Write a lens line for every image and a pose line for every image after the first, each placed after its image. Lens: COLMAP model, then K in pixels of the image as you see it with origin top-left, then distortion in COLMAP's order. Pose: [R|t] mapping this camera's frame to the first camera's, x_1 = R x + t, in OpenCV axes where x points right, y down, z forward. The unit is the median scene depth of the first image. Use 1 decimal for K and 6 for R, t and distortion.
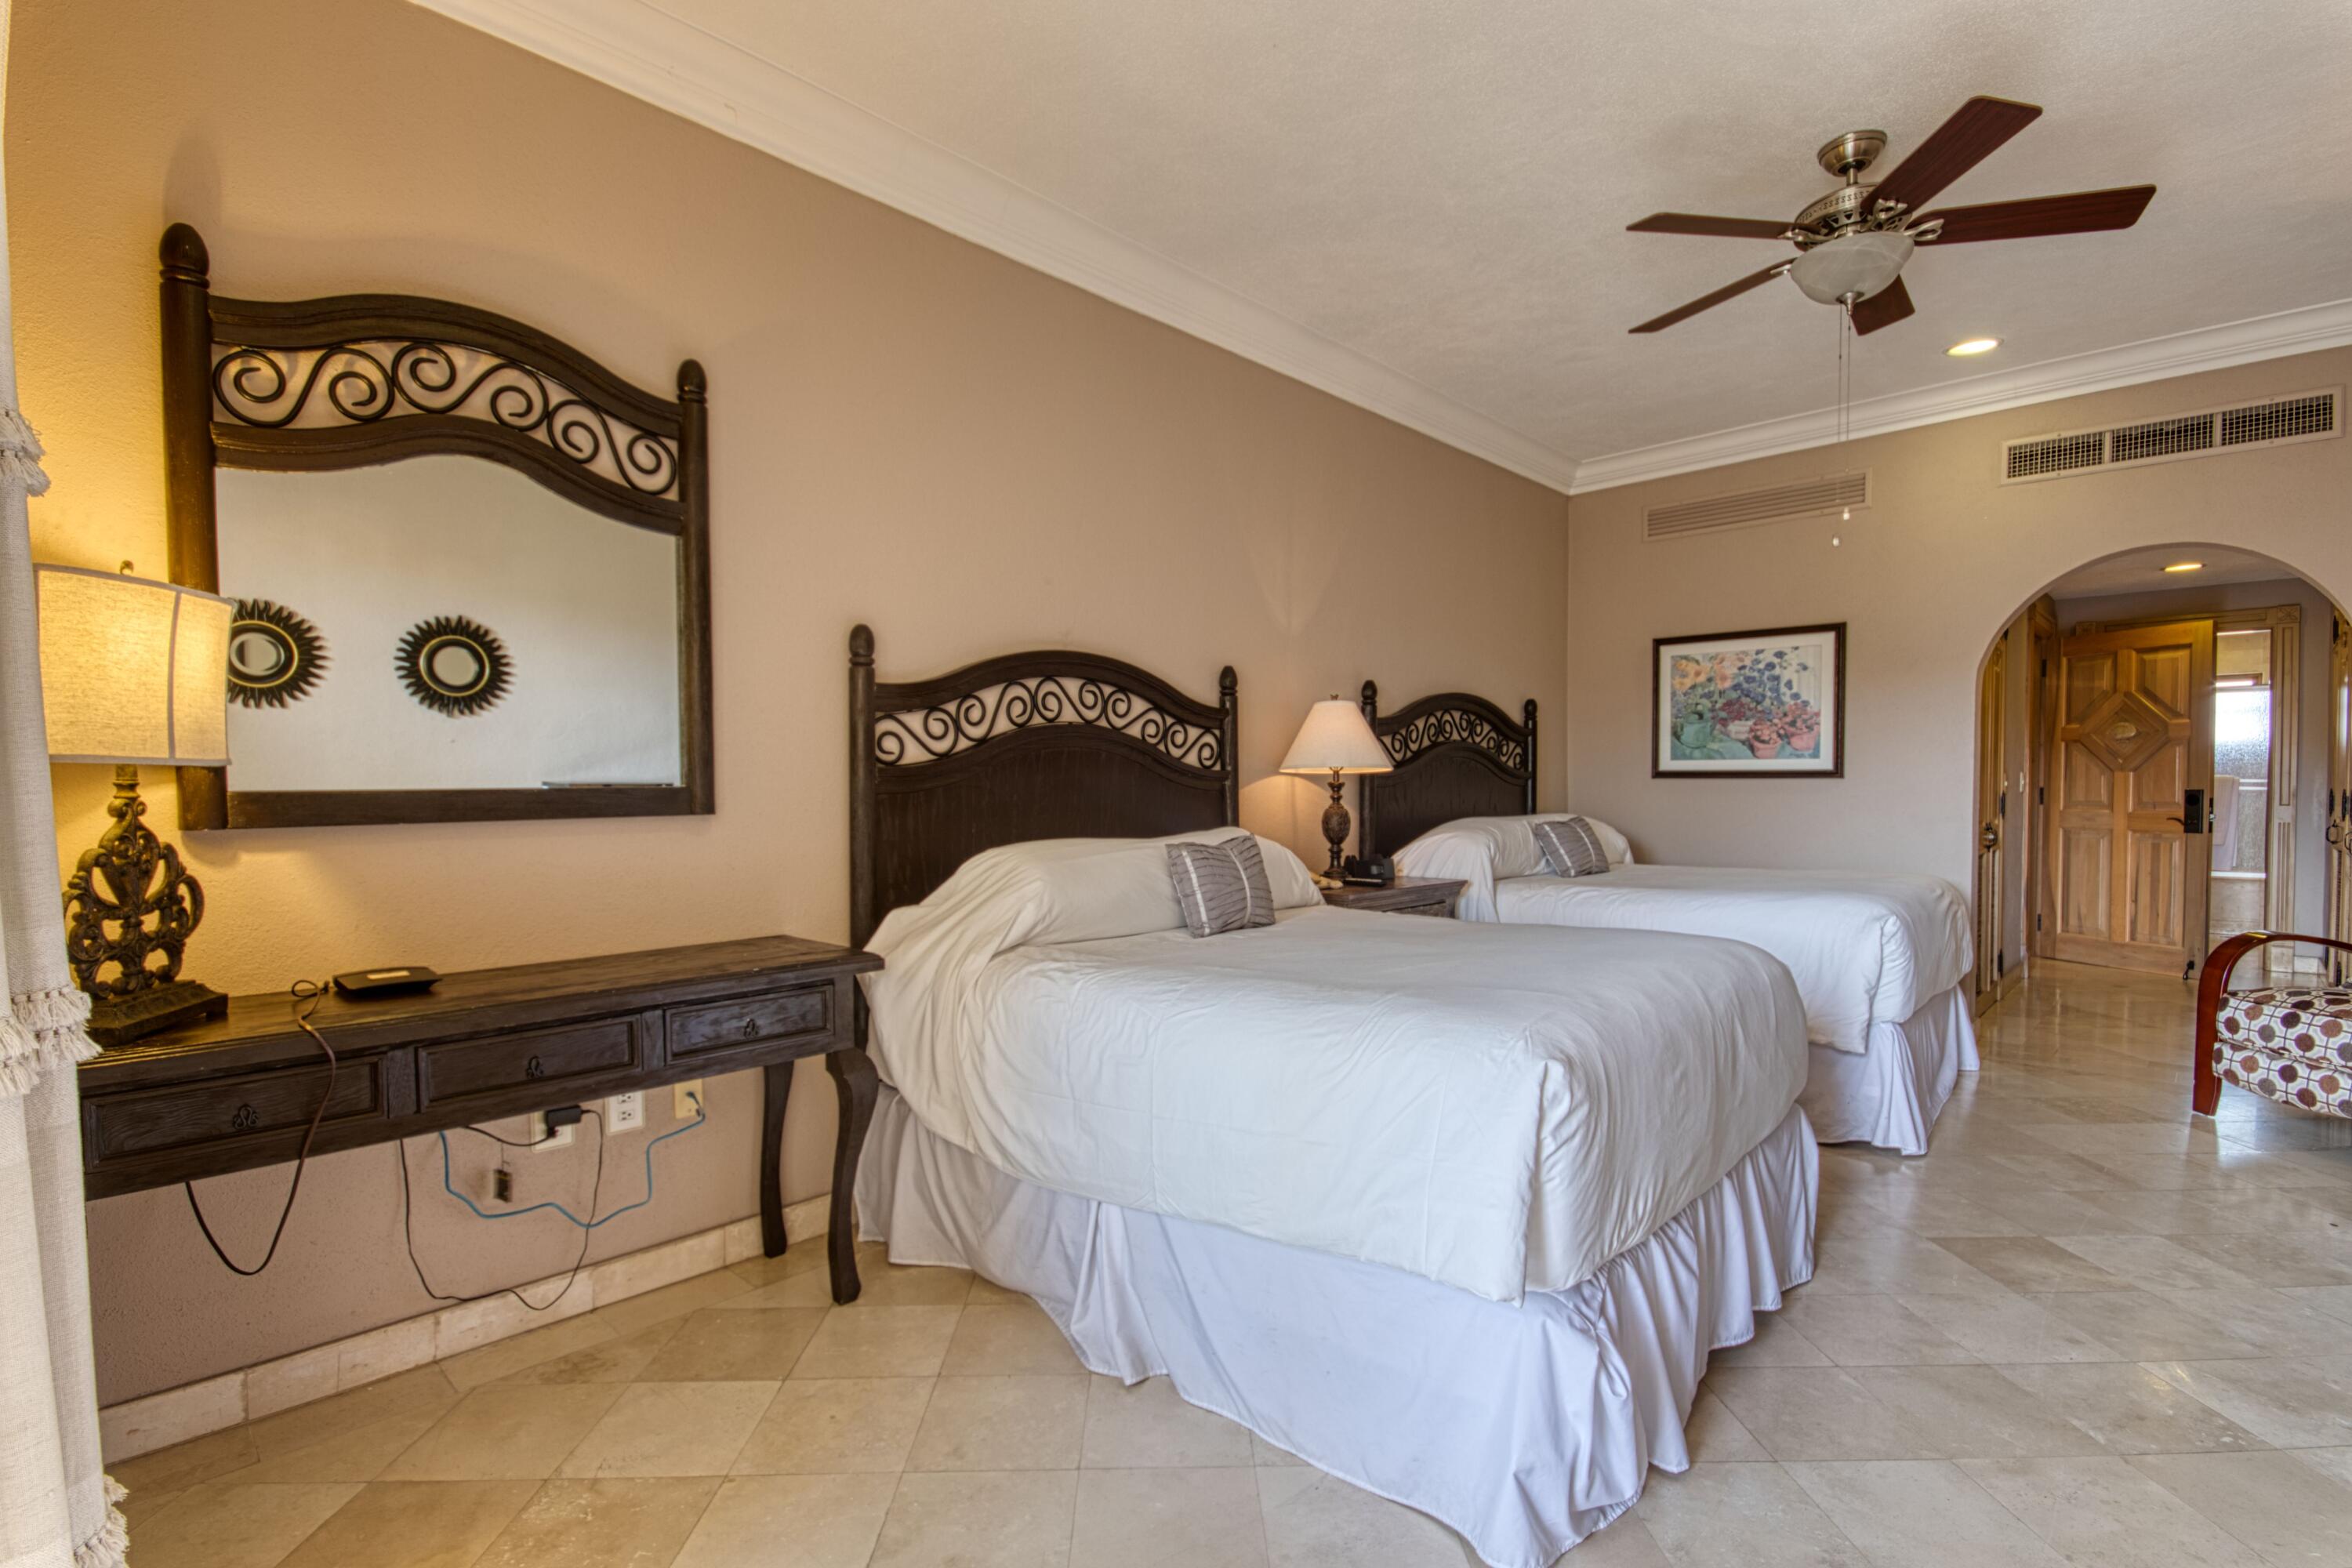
lens RADIAL K [[1087.4, 0, 1169.6], [0, 1087.4, 813.0], [0, 0, 1]] dist [0.005843, -0.005049]
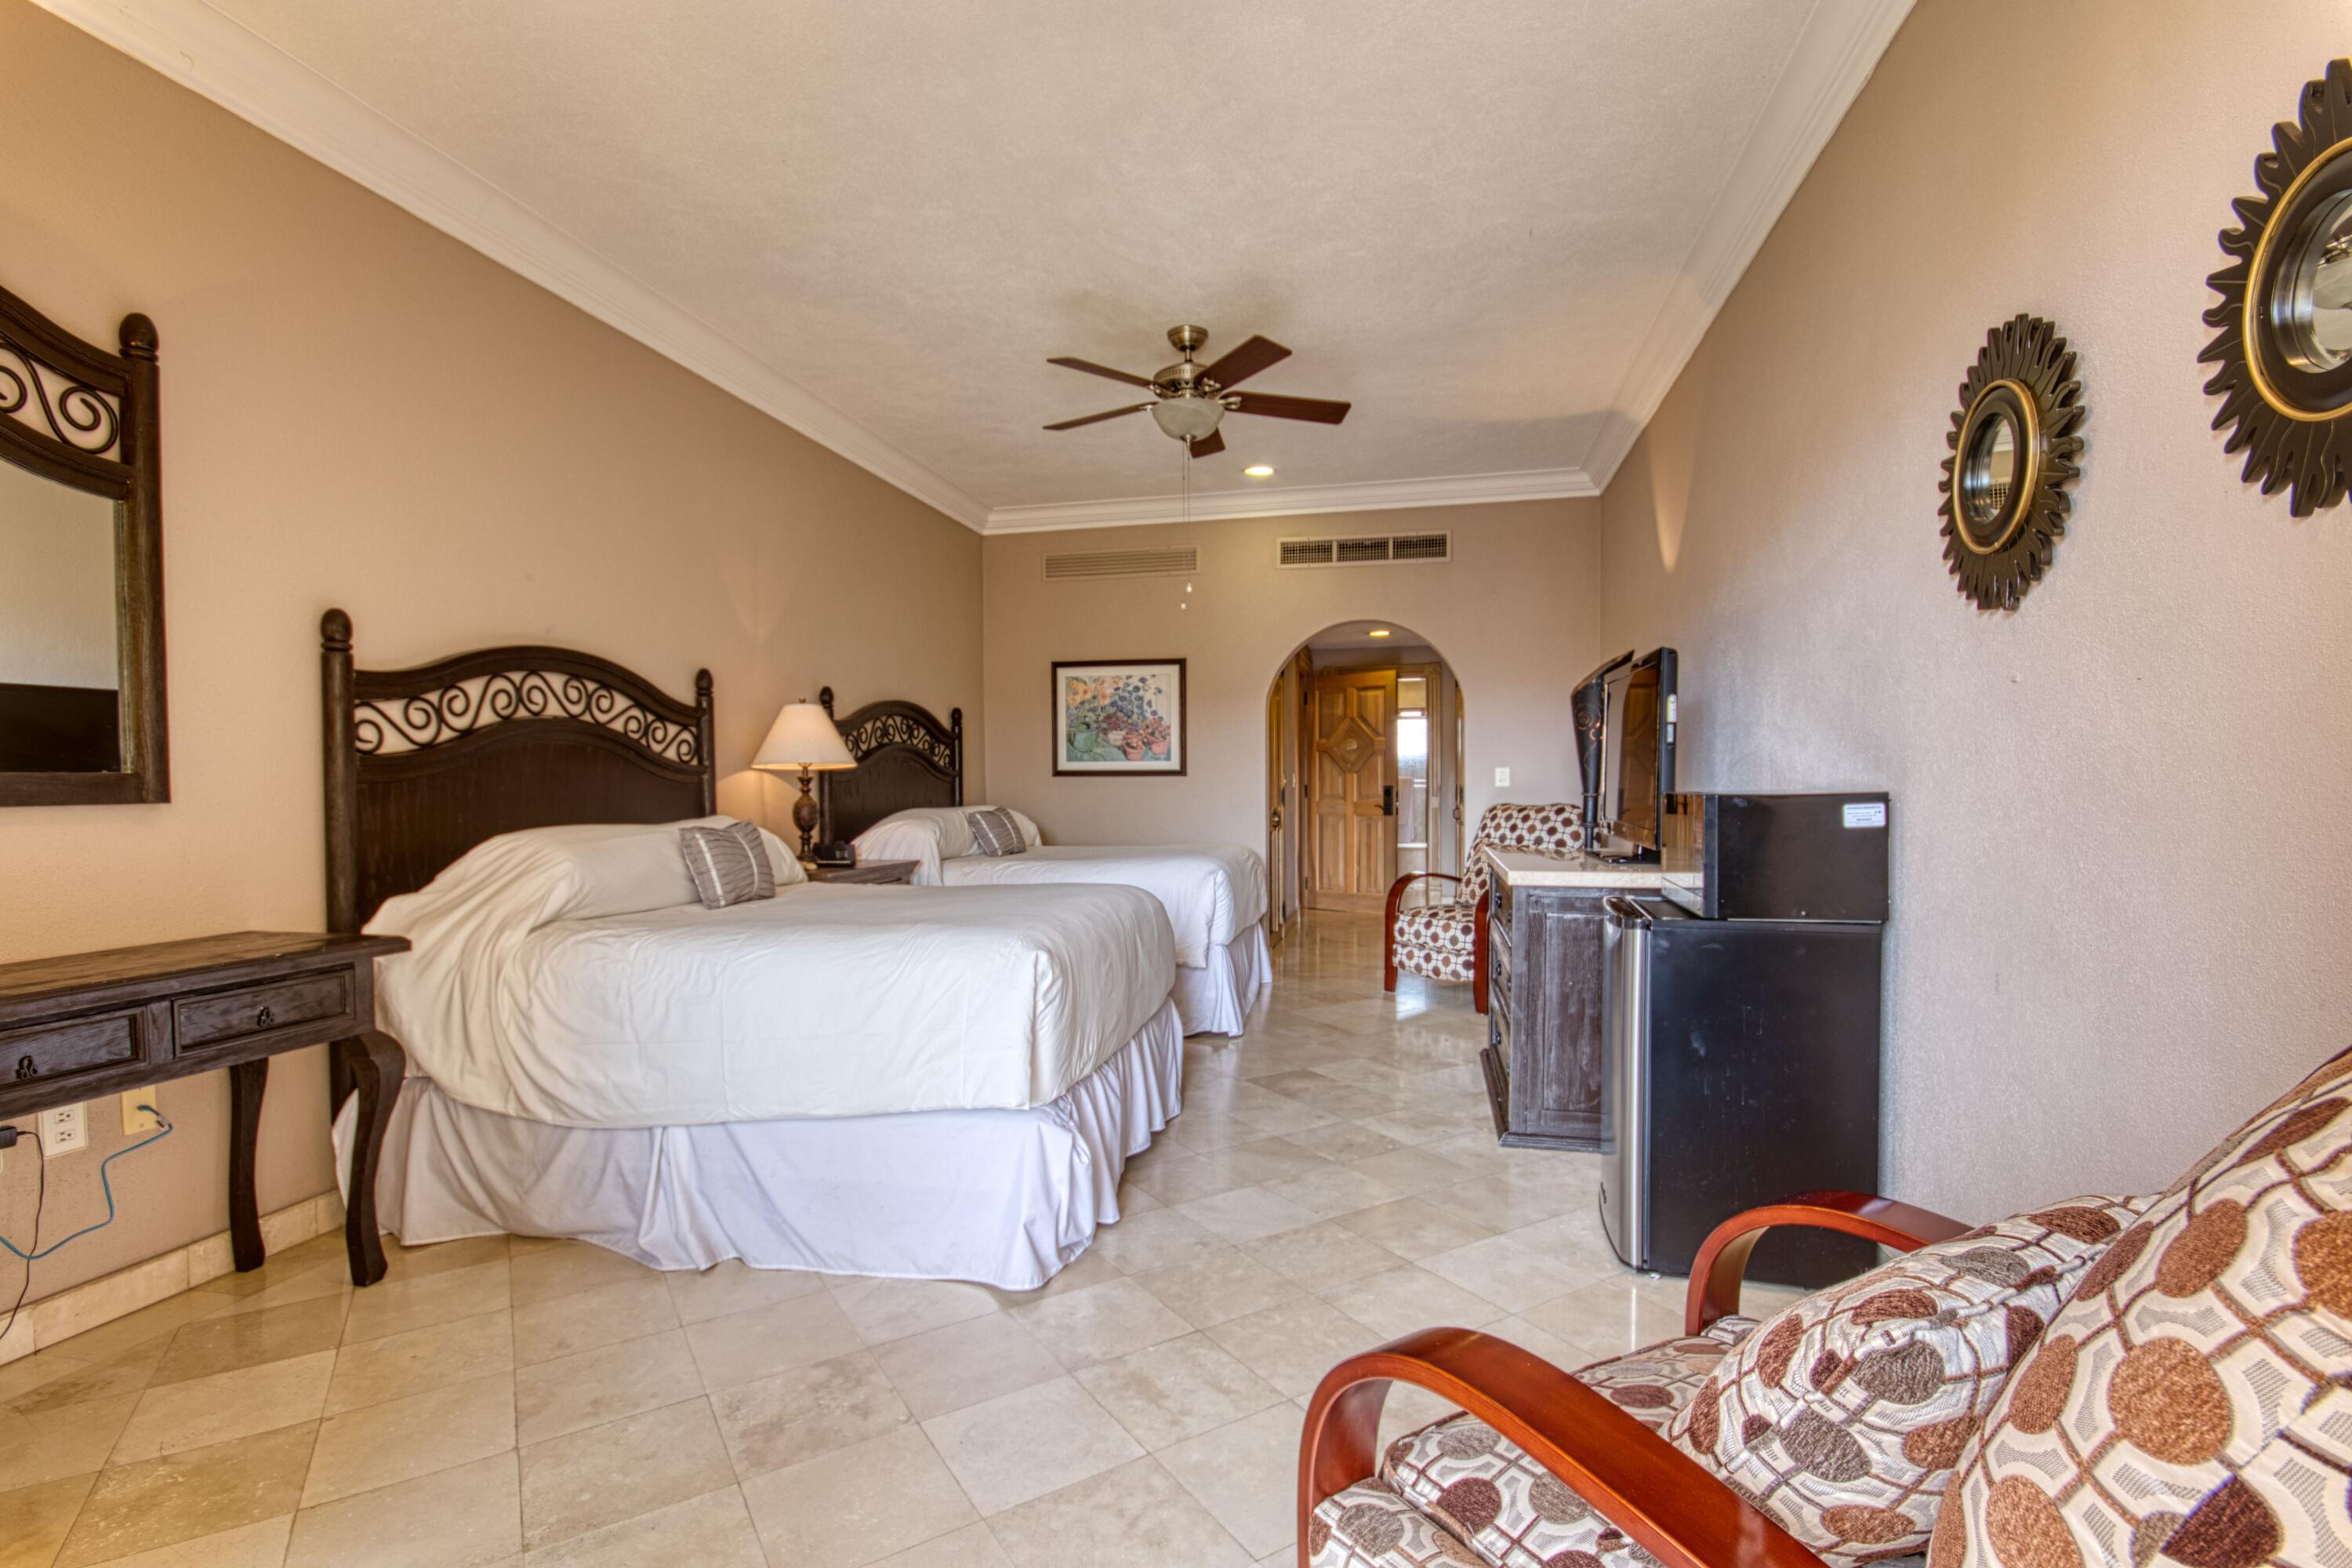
lens RADIAL K [[1087.4, 0, 1169.6], [0, 1087.4, 813.0], [0, 0, 1]] dist [0.005843, -0.005049]
pose [[0.854496, -0.015514, 0.519226, -0.152063], [0.018110, 0.999836, 0.000069, 0.022028], [-0.519141, 0.009344, 0.854637, -0.211876]]
